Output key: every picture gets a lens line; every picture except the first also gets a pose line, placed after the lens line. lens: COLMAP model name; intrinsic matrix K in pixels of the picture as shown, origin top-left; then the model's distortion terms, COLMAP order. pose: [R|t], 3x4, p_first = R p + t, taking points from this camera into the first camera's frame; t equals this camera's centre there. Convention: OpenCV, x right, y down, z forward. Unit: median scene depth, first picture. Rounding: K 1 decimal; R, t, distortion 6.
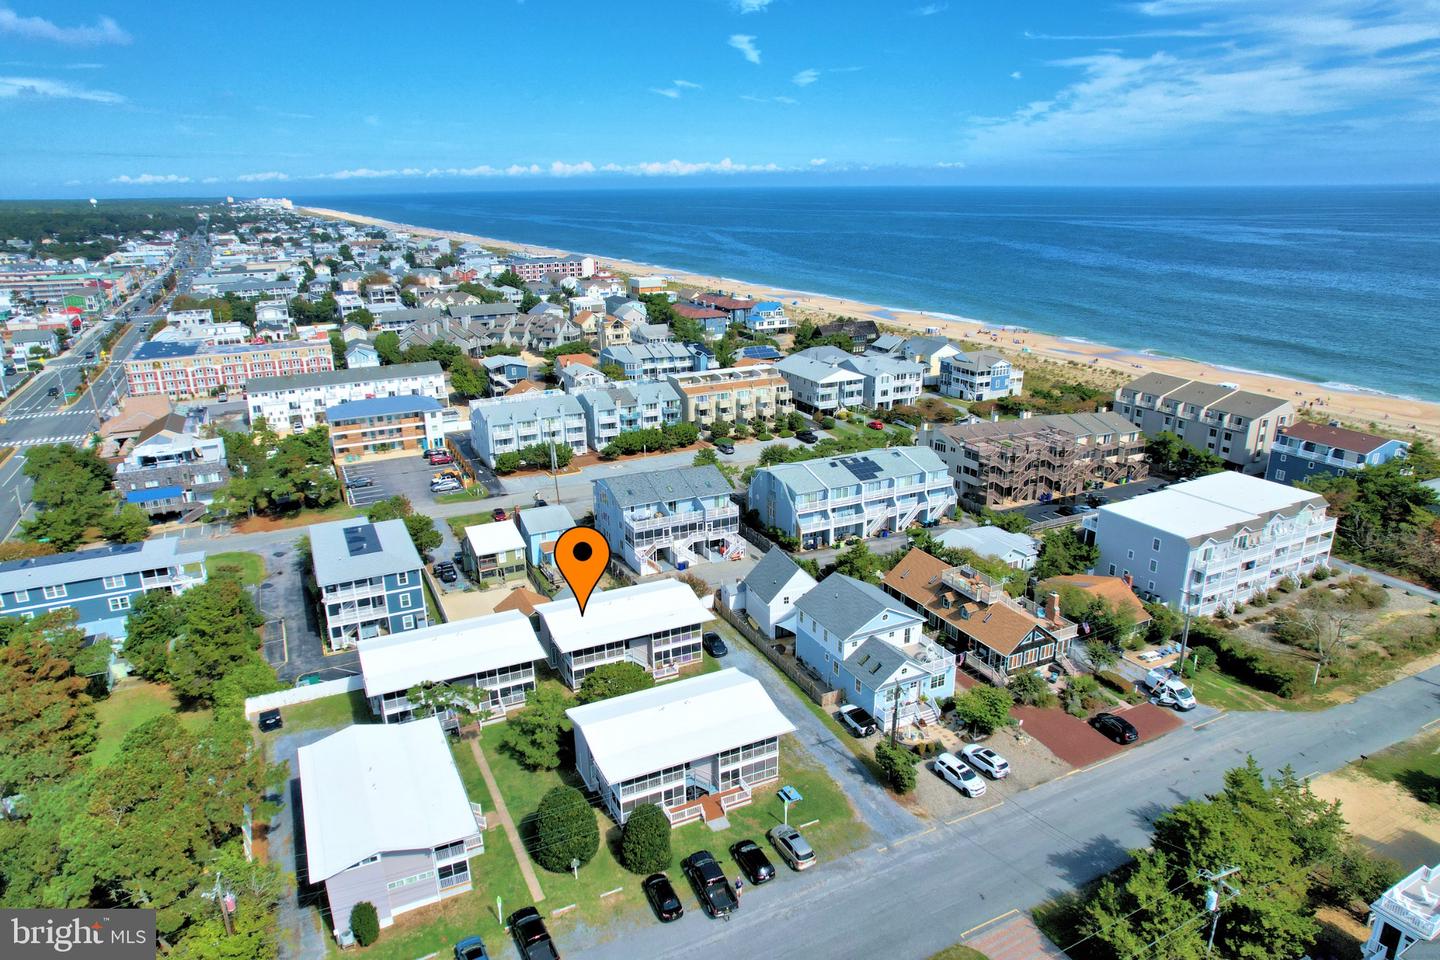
lens RADIAL K [[919.1, 0, 714.7], [0, 919.1, 481.6], [0, 0, 1]] dist [-0.076762, 0.072100]
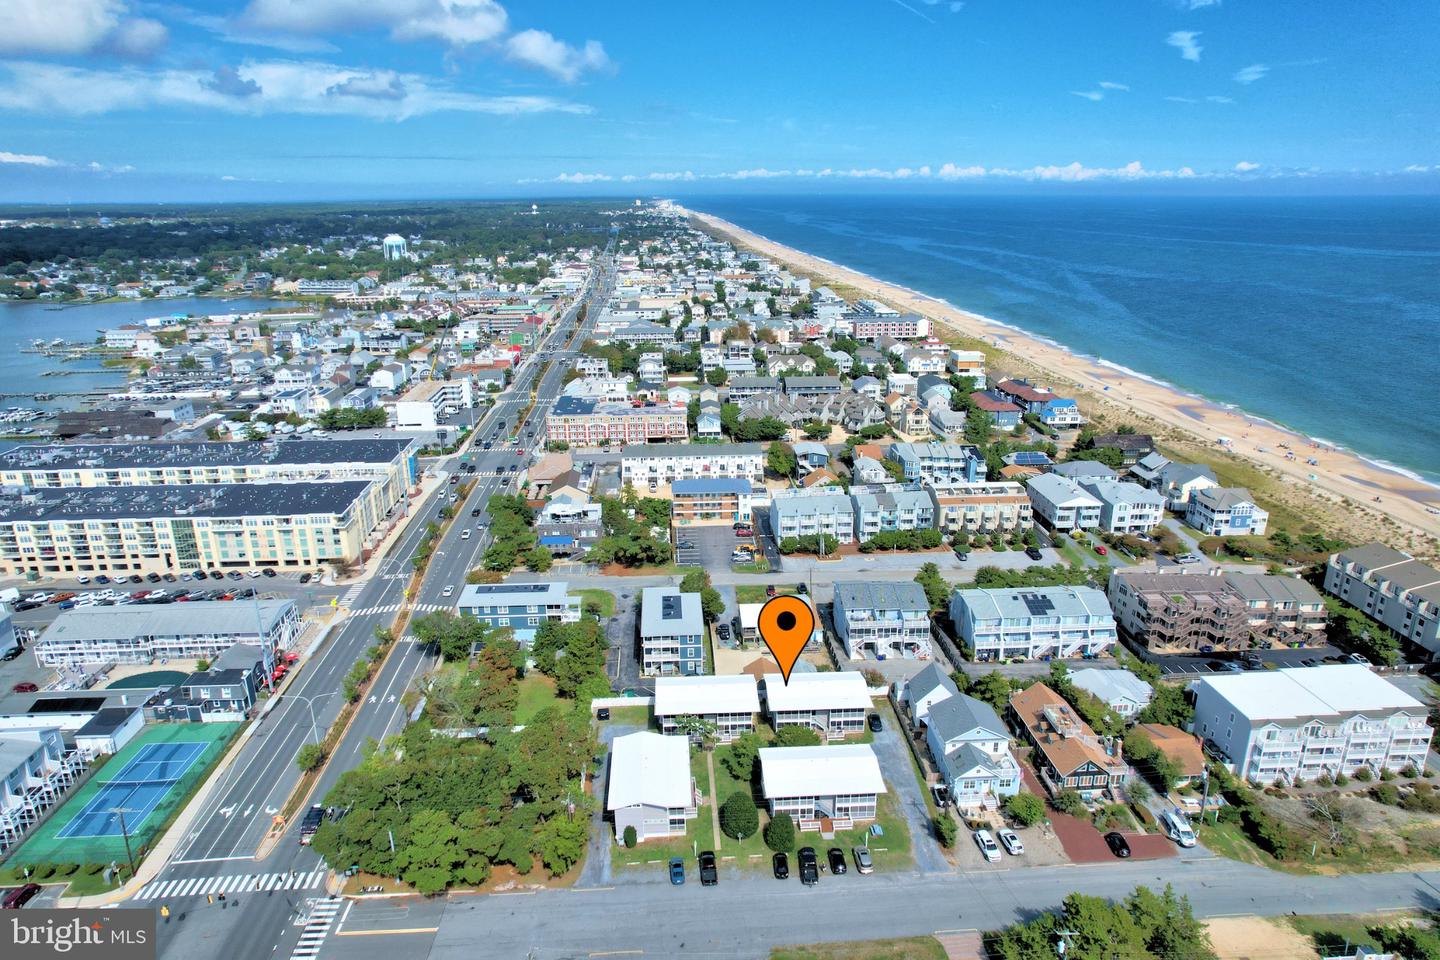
lens RADIAL K [[919.1, 0, 714.7], [0, 919.1, 481.6], [0, 0, 1]] dist [-0.076762, 0.072100]
pose [[0.922940, 0.123584, -0.364566, 0.183592], [-0.124380, 0.992004, 0.021399, -0.154331], [0.364296, 0.025595, 0.930932, -0.359075]]
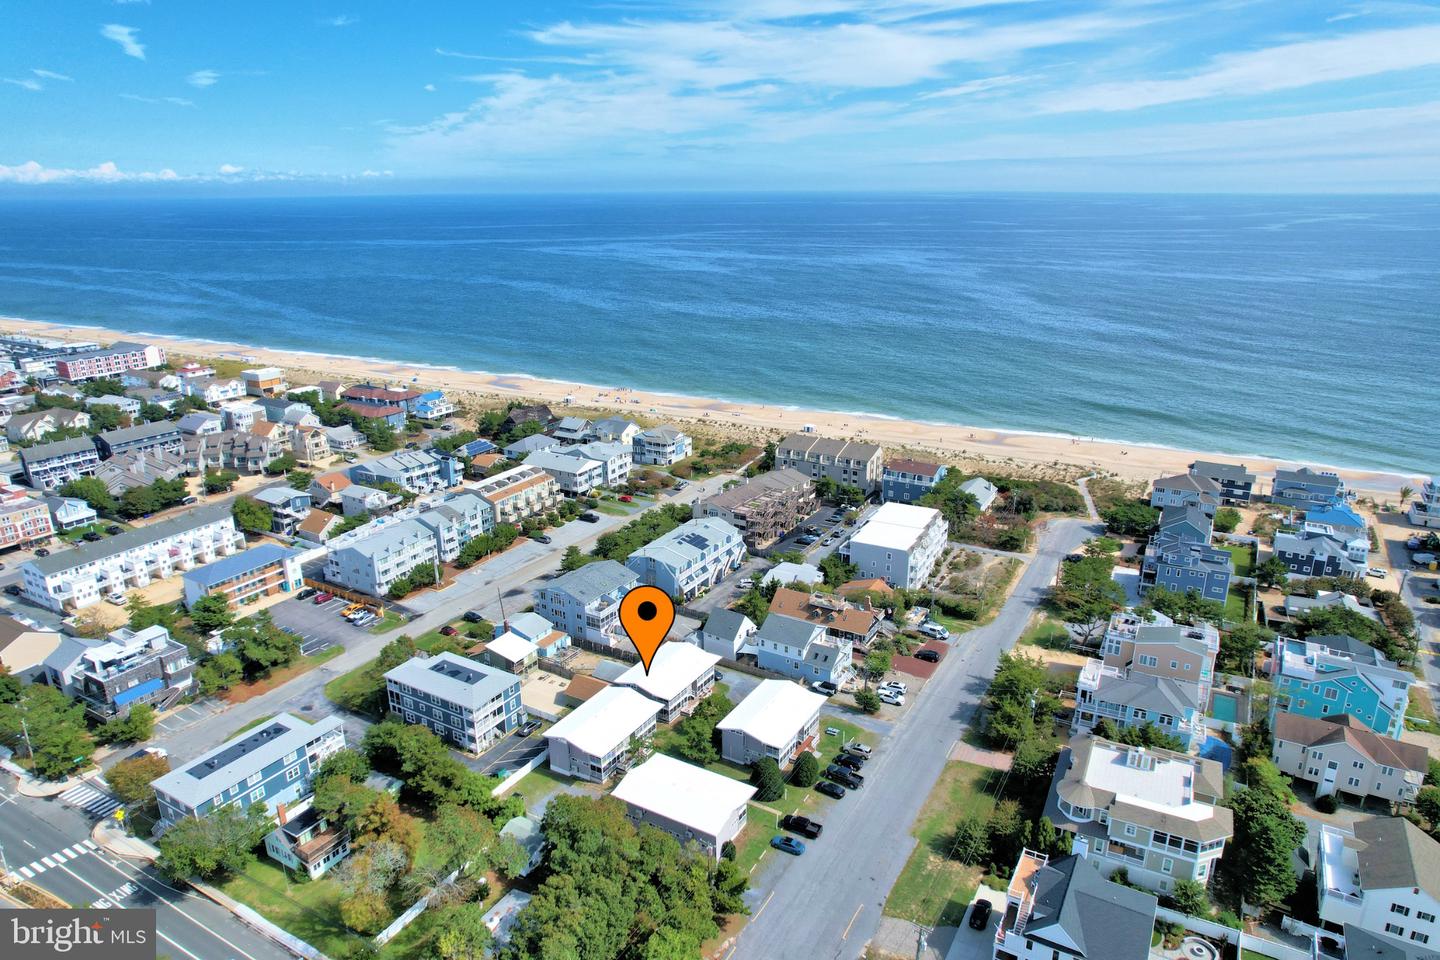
lens RADIAL K [[918.0, 0, 712.6], [0, 918.0, 486.0], [0, 0, 1]] dist [-0.068434, 0.055157]
pose [[0.833276, -0.166095, 0.527318, -0.588794], [0.167563, 0.984815, 0.045413, -0.165877], [-0.526853, 0.050517, 0.848454, -0.297136]]
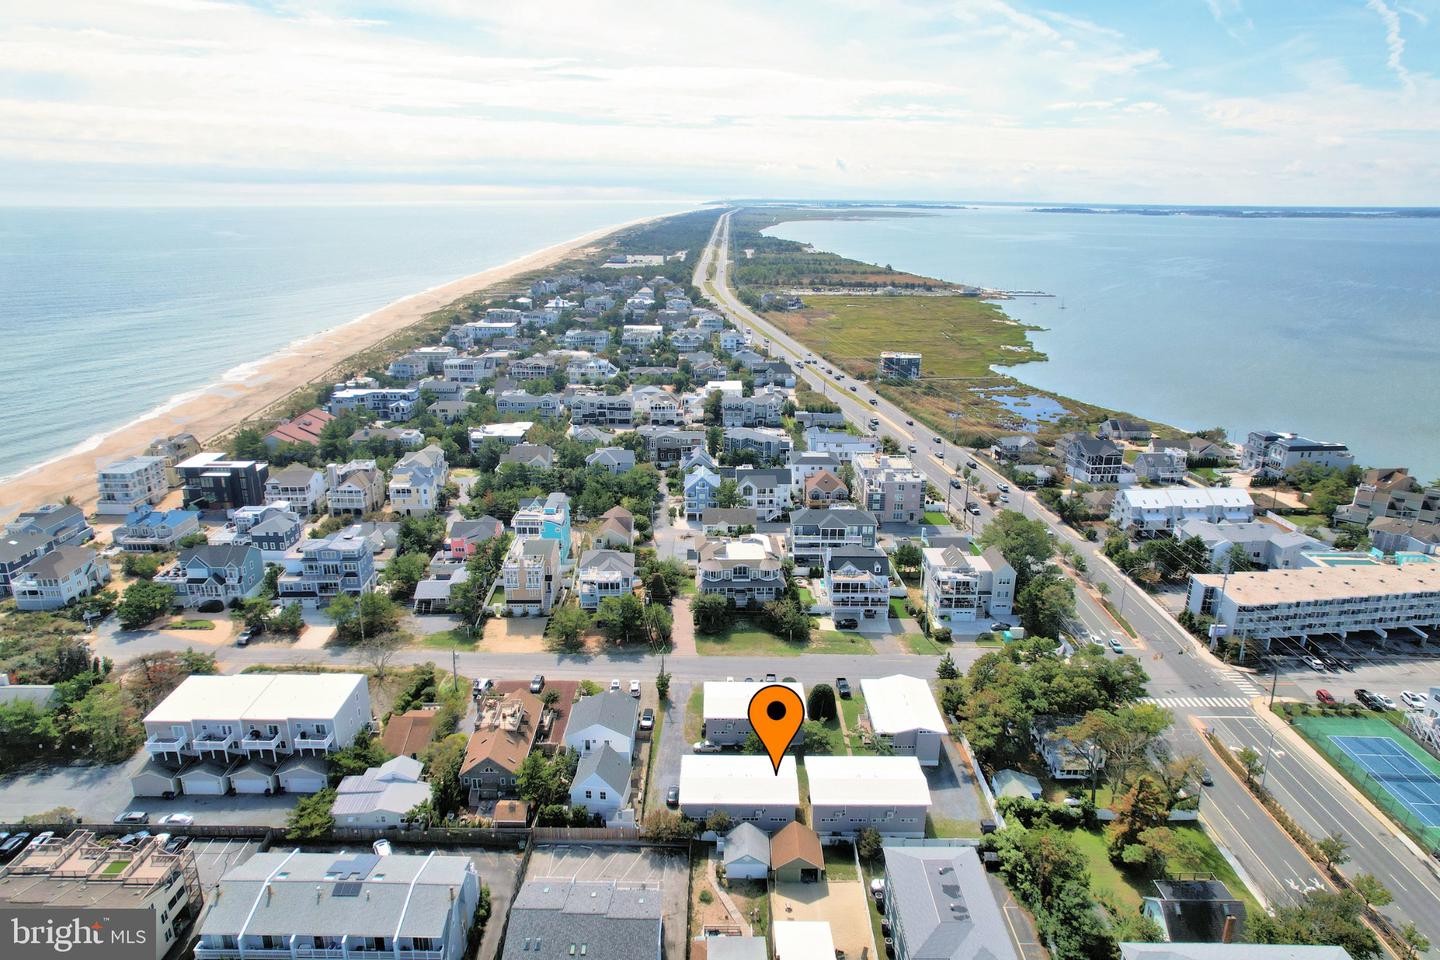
lens RADIAL K [[919.1, 0, 714.7], [0, 919.1, 481.6], [0, 0, 1]] dist [-0.076762, 0.072100]
pose [[-0.897019, -0.126334, 0.423552, -0.411119], [0.141974, 0.825141, 0.546796, -0.674018], [-0.418570, 0.550620, -0.722231, 1.232736]]
